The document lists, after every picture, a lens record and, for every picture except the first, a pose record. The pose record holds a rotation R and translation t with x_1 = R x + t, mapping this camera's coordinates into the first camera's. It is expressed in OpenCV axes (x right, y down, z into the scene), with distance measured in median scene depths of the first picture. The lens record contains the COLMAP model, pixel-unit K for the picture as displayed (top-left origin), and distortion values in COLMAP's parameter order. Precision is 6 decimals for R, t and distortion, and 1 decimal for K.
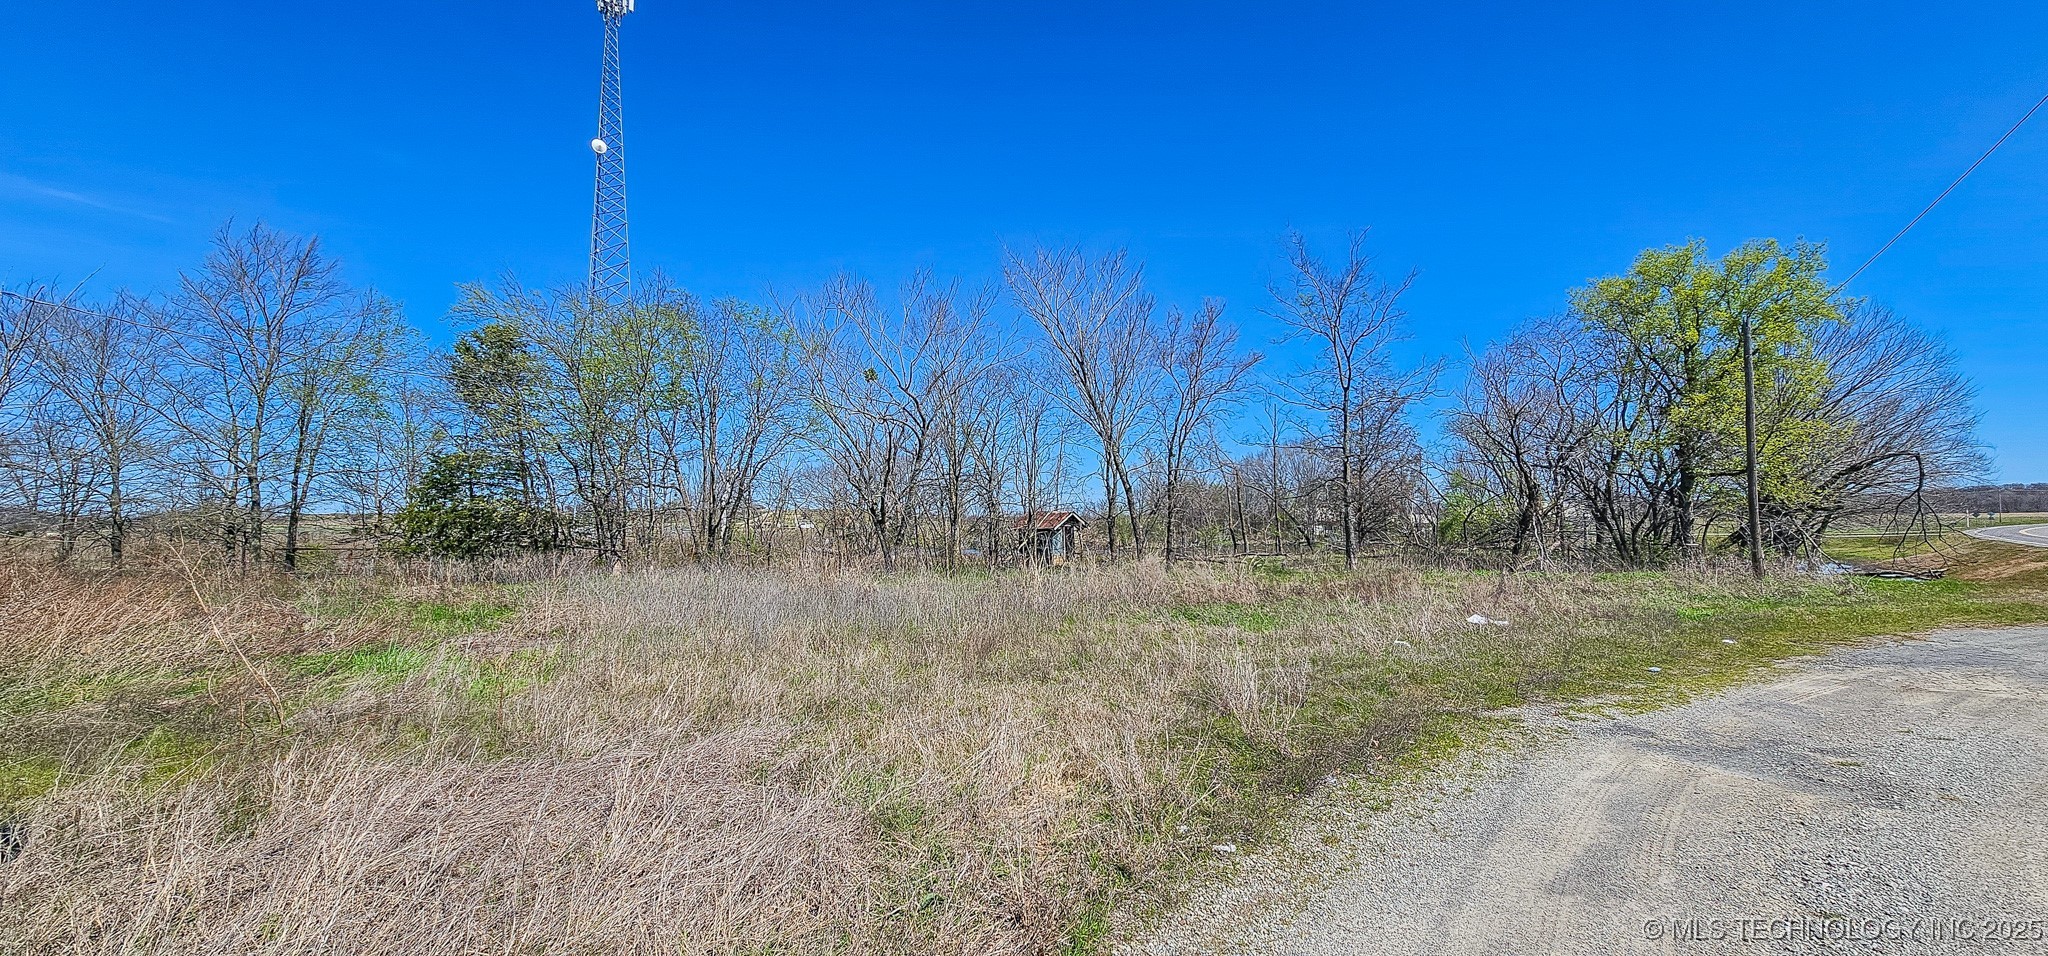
lens RADIAL K [[836.2, 0, 1034.8], [0, 836.2, 480.9], [0, 0, 1]] dist [-0.005410, 0.003196]
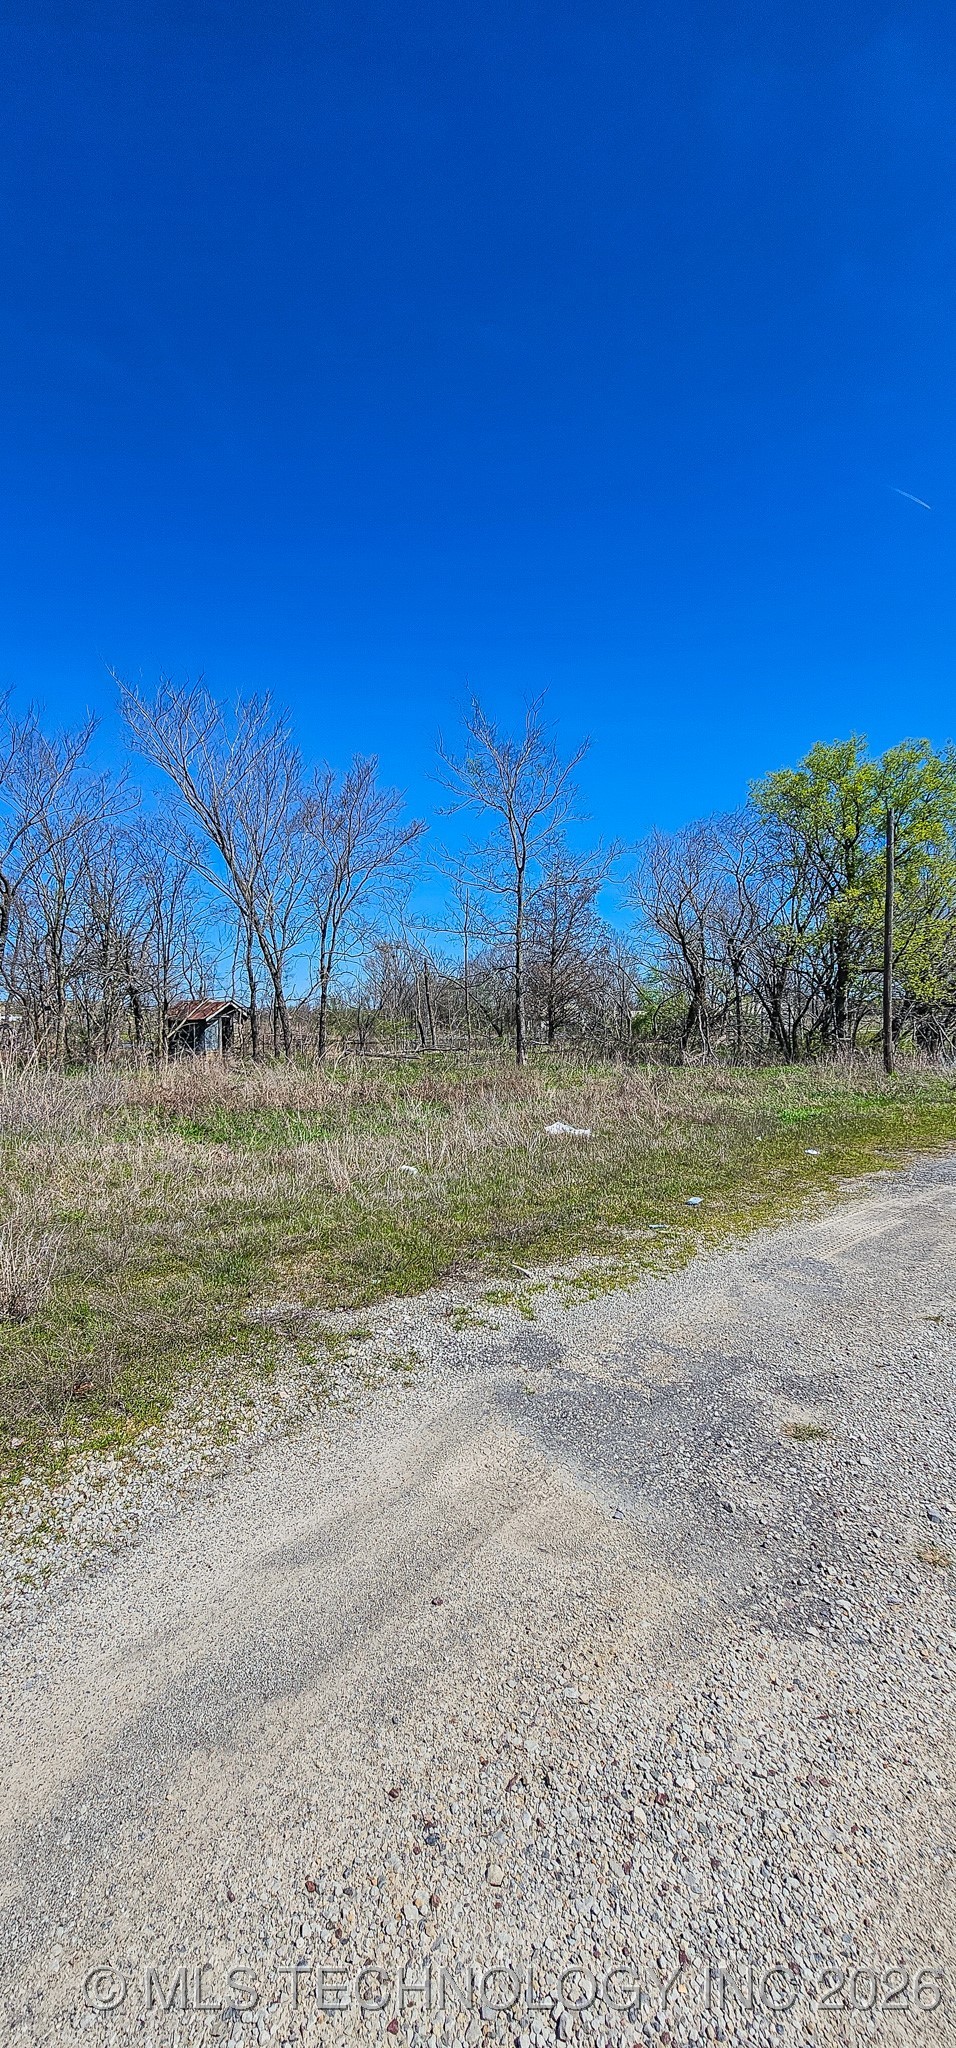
lens RADIAL K [[836.2, 0, 478.0], [0, 836.2, 1024.0], [0, 0, 1]] dist [-0.005410, 0.003196]
pose [[0.975459, 0.006202, 0.220092, 0.128092], [-0.018756, 0.998310, 0.054996, 0.010072], [-0.219379, -0.057774, 0.973928, 0.106450]]
